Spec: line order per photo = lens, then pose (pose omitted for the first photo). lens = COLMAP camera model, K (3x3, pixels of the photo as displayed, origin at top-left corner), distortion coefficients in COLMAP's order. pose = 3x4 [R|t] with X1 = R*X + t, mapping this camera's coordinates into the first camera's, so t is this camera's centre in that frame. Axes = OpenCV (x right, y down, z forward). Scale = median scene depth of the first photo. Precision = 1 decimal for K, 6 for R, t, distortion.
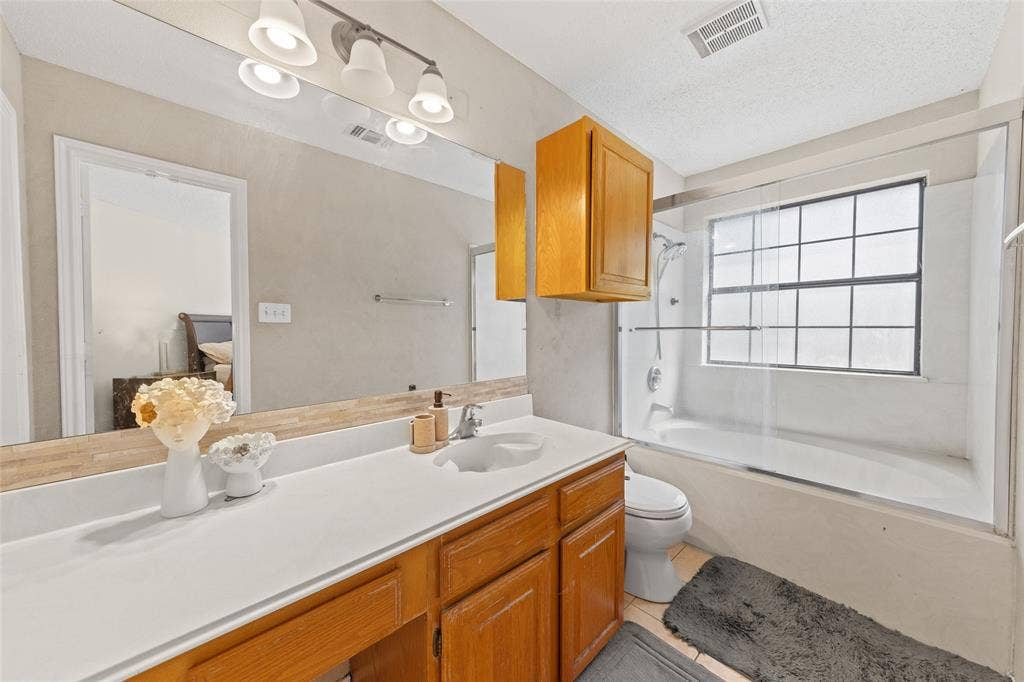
lens RADIAL K [[362.8, 0, 512.0], [0, 362.8, 341.0], [0, 0, 1]] dist [0.006235, 0.000072]
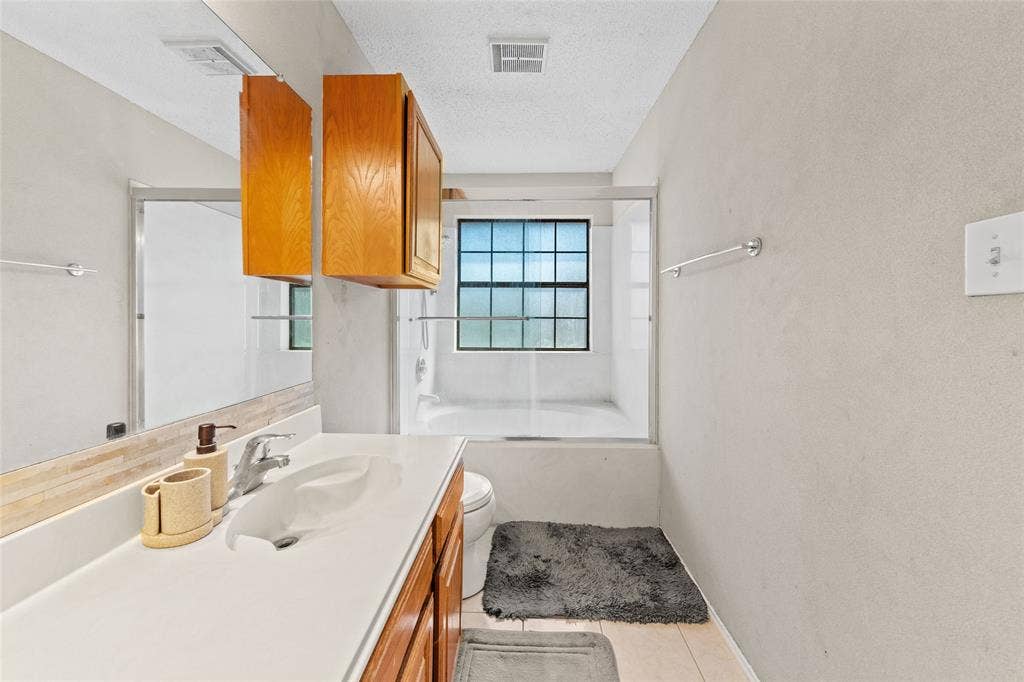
lens RADIAL K [[369.7, 0, 515.1], [0, 369.7, 322.4], [0, 0, 1]] dist [0.000224, 0.000083]
pose [[0.704203, -0.000973, 0.709998, -0.210237], [0.015978, 0.999768, -0.014478, -0.005829], [-0.709819, 0.021540, 0.704055, 0.179318]]
